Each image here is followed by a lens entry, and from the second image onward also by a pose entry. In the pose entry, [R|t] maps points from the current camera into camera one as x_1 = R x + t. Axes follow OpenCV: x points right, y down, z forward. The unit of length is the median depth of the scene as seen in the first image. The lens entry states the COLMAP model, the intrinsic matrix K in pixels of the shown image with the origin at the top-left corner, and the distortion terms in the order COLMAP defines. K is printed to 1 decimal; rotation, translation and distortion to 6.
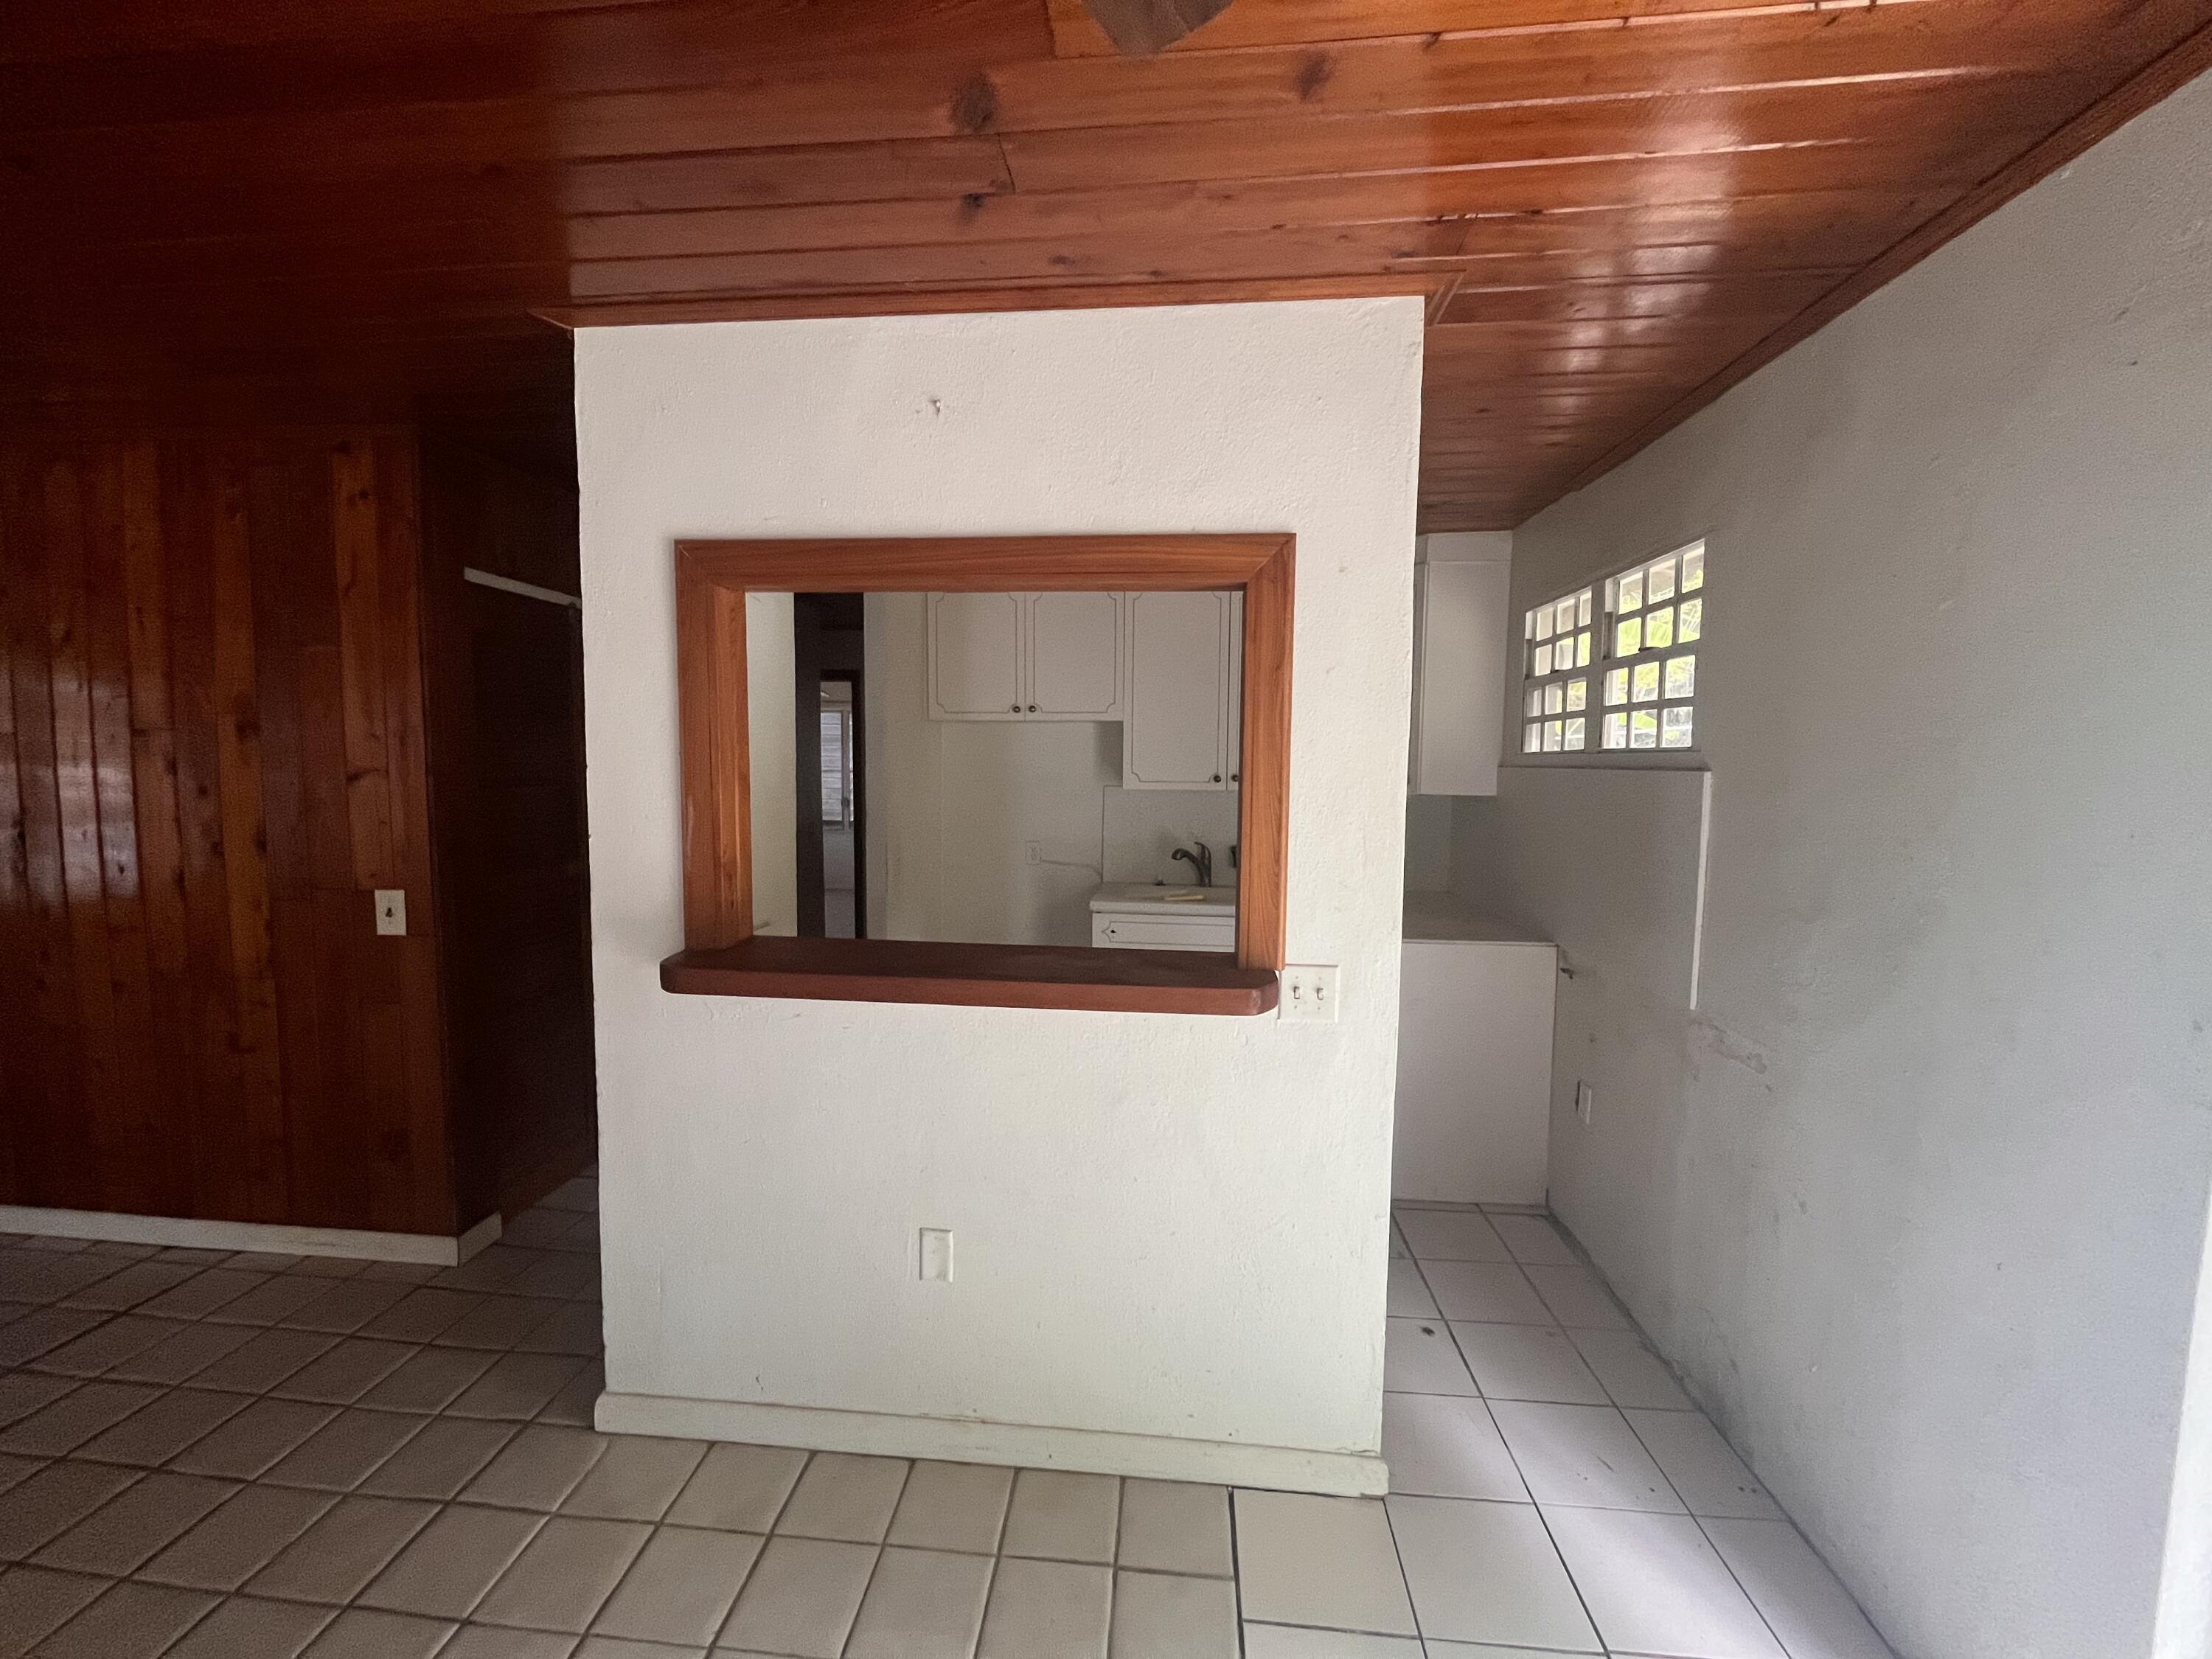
lens RADIAL K [[899.6, 0, 1090.2], [0, 899.6, 828.4], [0, 0, 1]] dist [-0.001483, -0.000049]
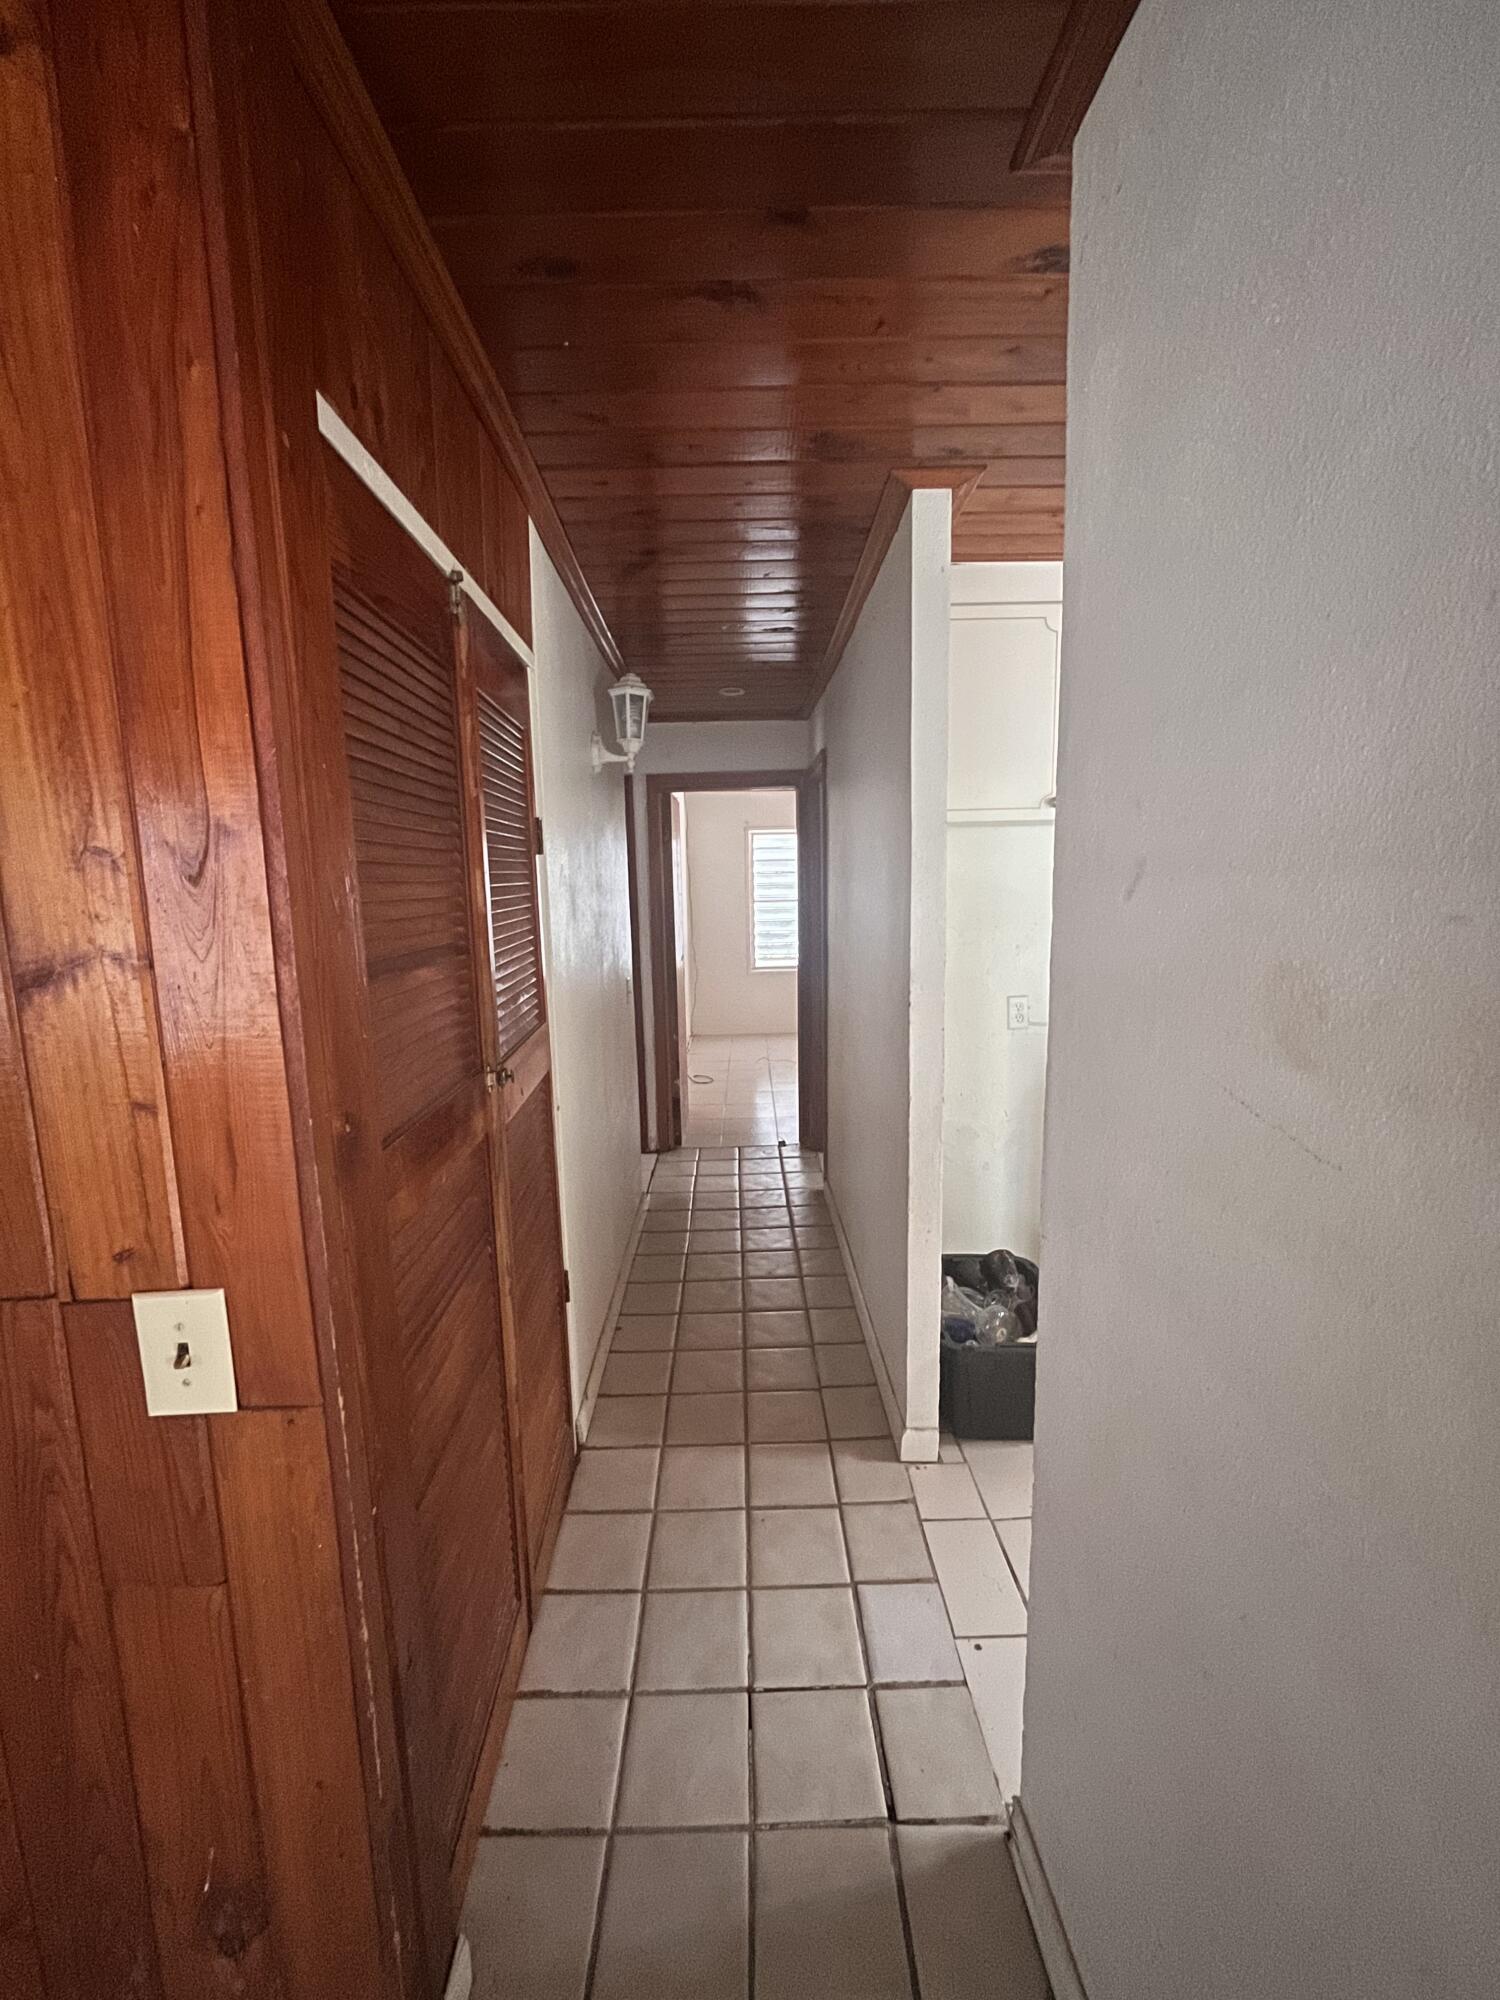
lens RADIAL K [[813.3, 0, 755.9], [0, 813.3, 994.6], [0, 0, 1]] dist [0.000343, -0.000164]
pose [[0.990196, -0.048413, 0.131030, -0.467305], [0.040745, 0.997331, 0.060586, -0.045681], [-0.133614, -0.054654, 0.989525, 0.521979]]
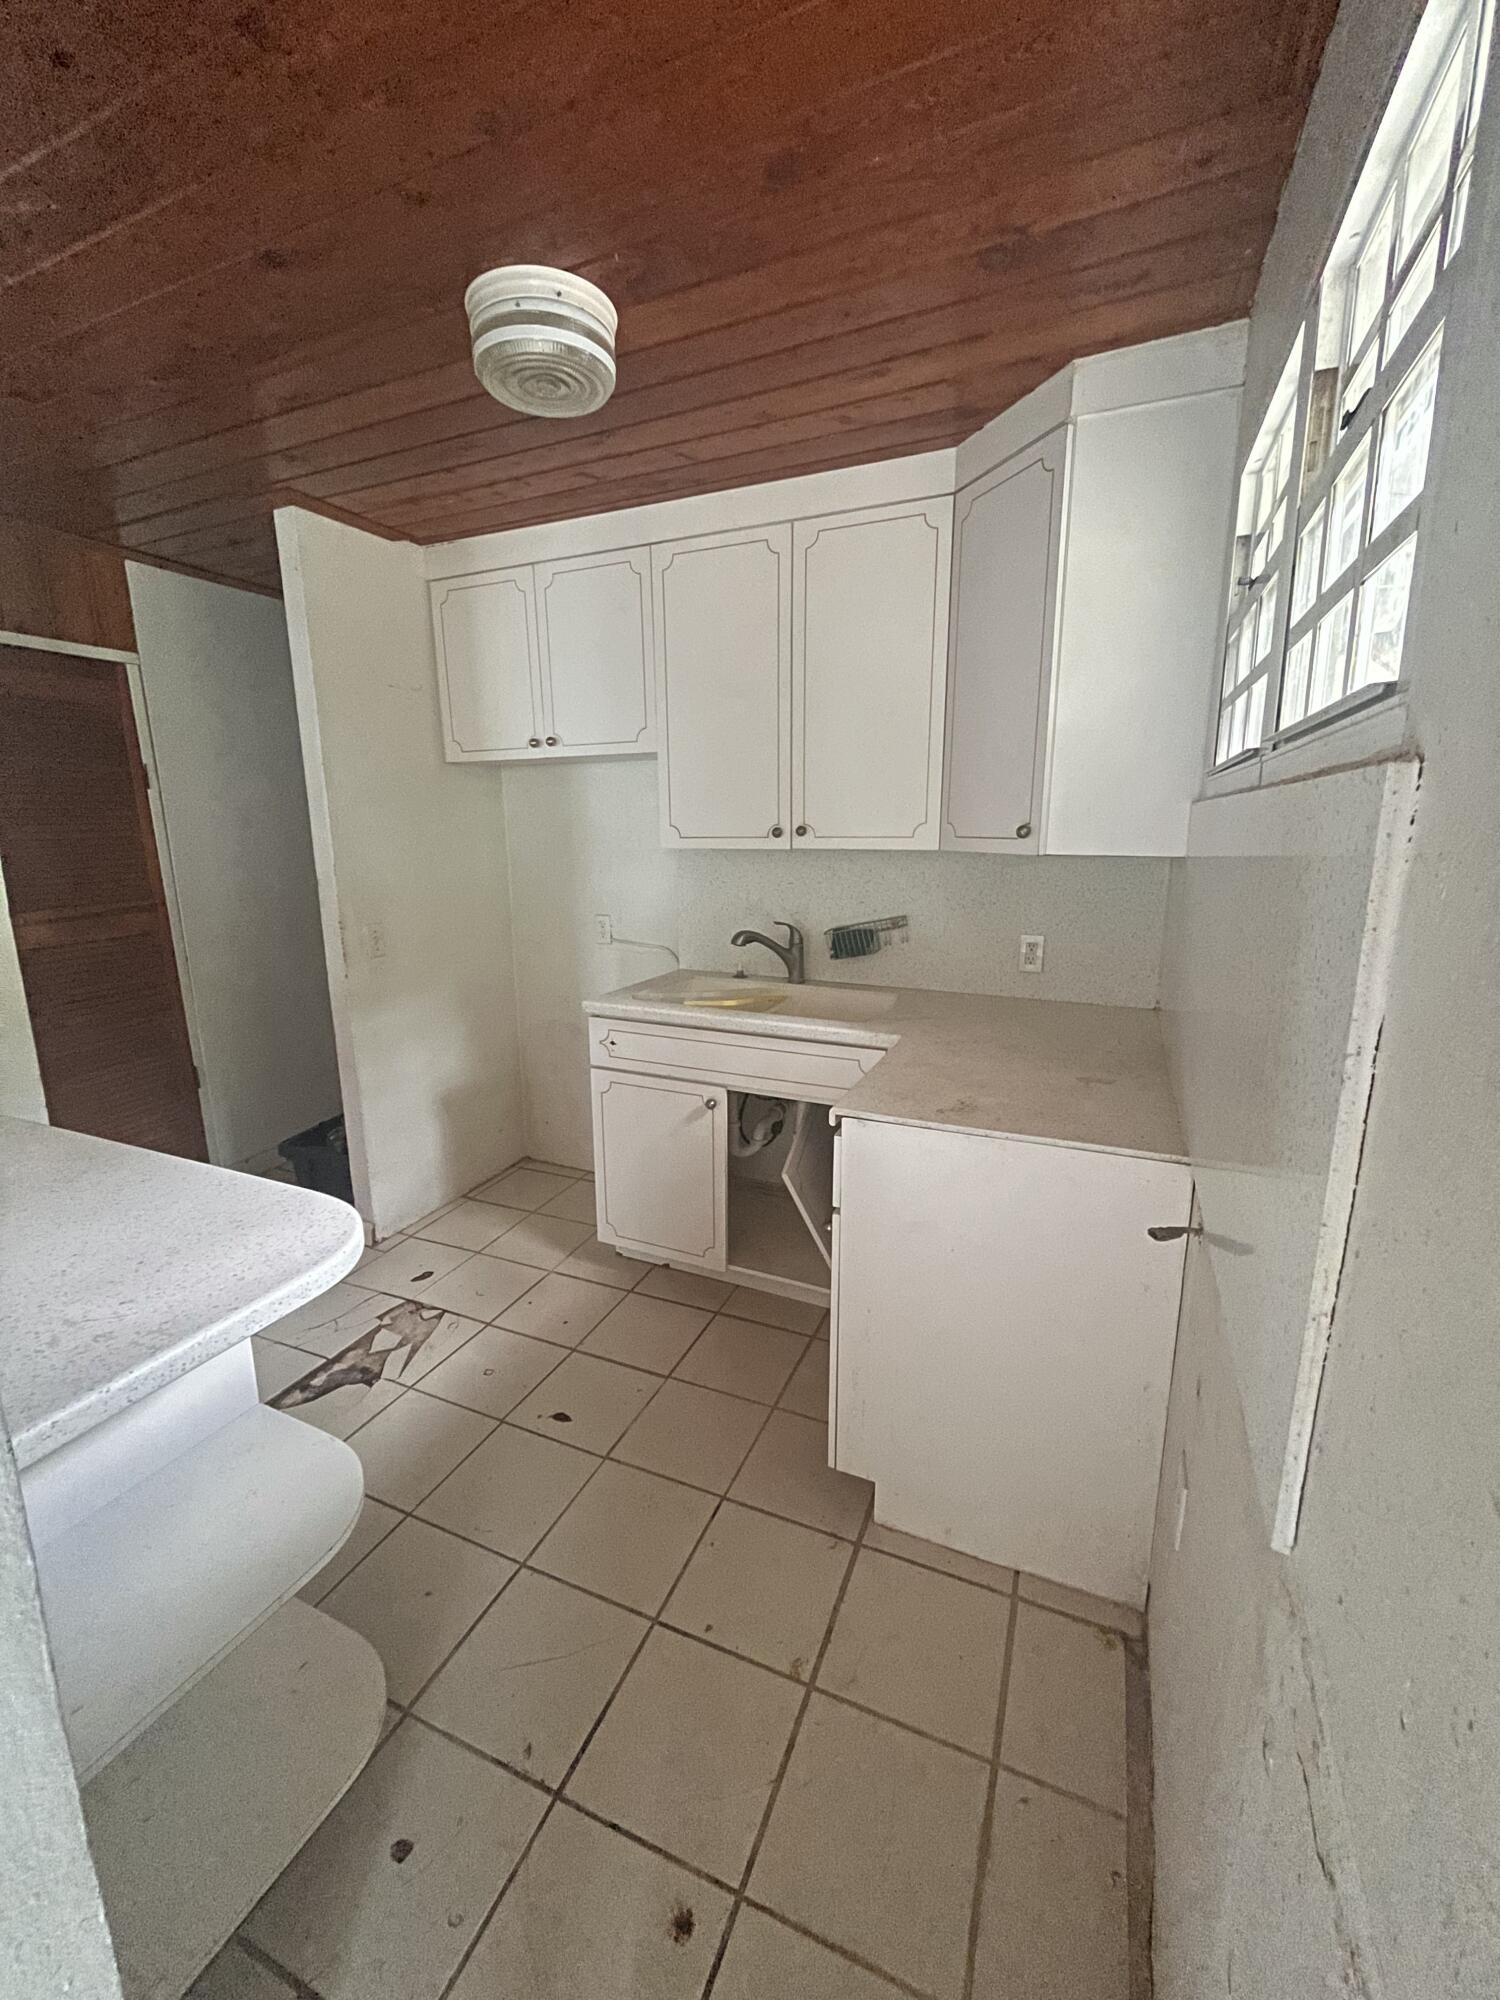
lens RADIAL K [[813.4, 0, 742.1], [0, 813.4, 992.9], [0, 0, 1]] dist [-0.001483, -0.000049]
pose [[0.948697, 0.051207, -0.312014, 0.377381], [-0.010439, 0.991333, 0.130954, -0.017104], [0.316015, -0.120979, 0.941009, 0.461708]]
